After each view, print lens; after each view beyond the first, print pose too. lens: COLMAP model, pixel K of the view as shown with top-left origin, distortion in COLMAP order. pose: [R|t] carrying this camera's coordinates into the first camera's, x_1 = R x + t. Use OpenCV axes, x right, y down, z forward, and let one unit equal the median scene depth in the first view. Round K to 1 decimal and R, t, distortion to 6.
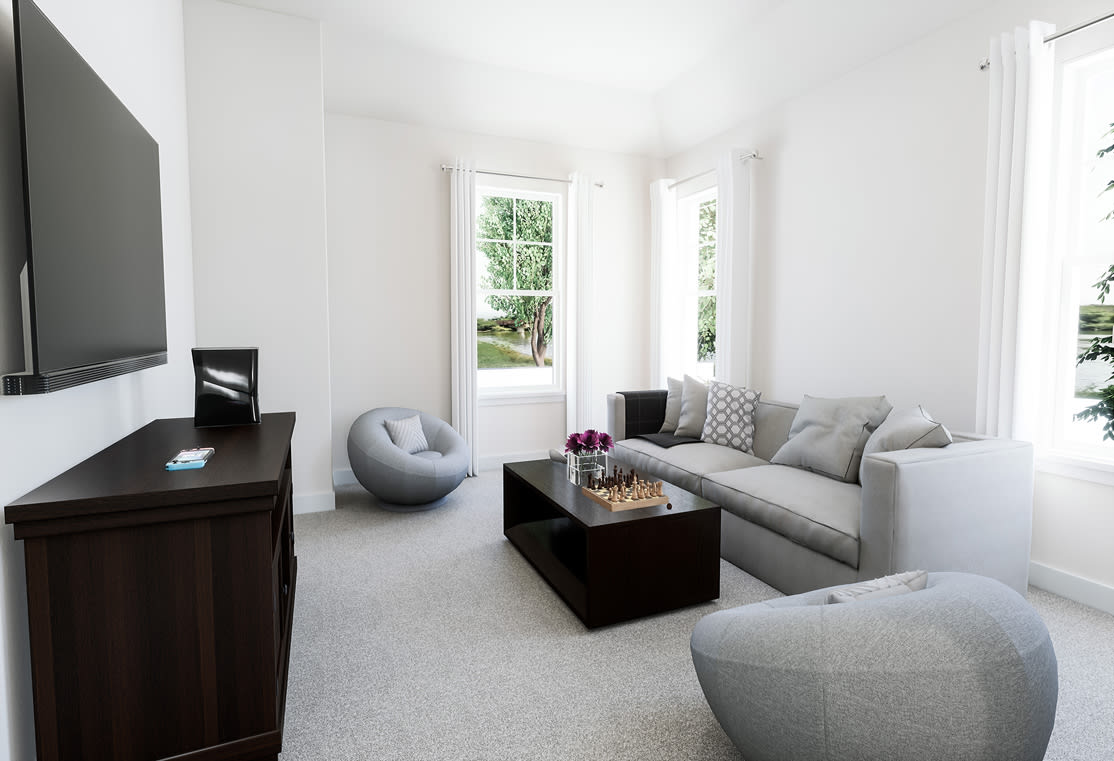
lens RADIAL K [[557.3, 0, 557.7], [0, 557.3, 366.7], [0, 0, 1]] dist [-0.000199, 0.000127]
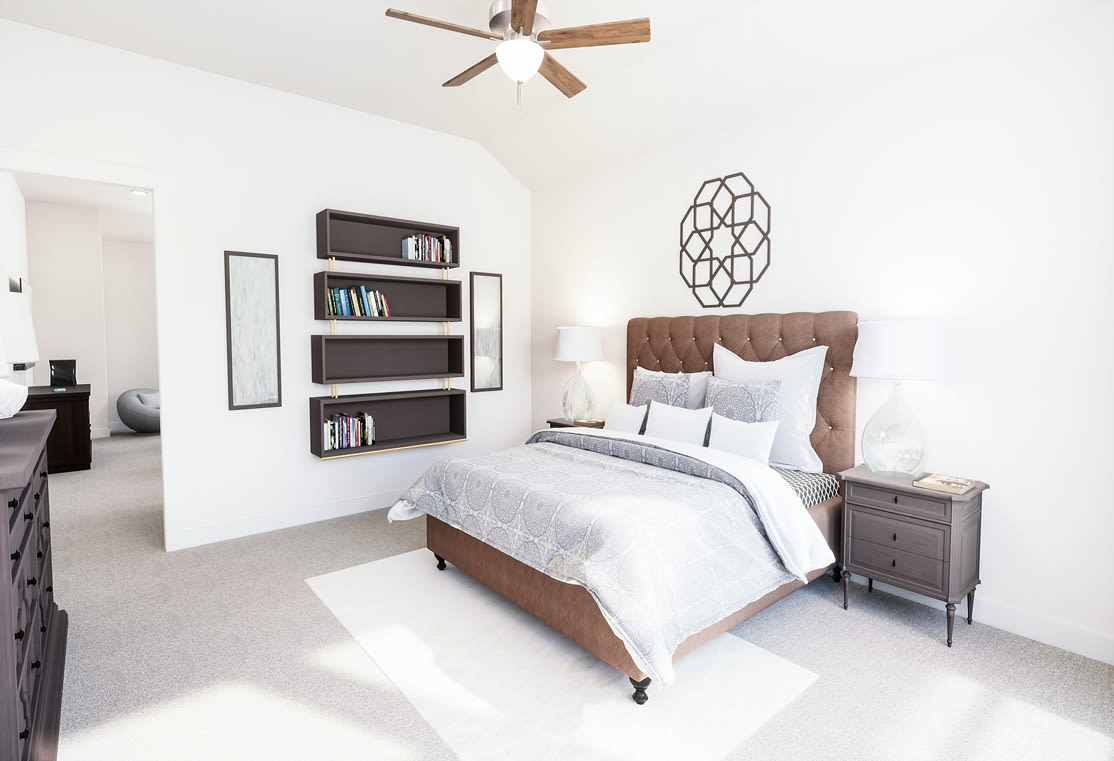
lens RADIAL K [[557.3, 0, 557.7], [0, 557.3, 366.7], [0, 0, 1]] dist [-0.000199, 0.000127]
pose [[0.960821, -0.027742, 0.275778, 0.672771], [0.032063, 0.999423, -0.011173, 0.067619], [-0.275309, 0.019578, 0.961157, -1.557688]]
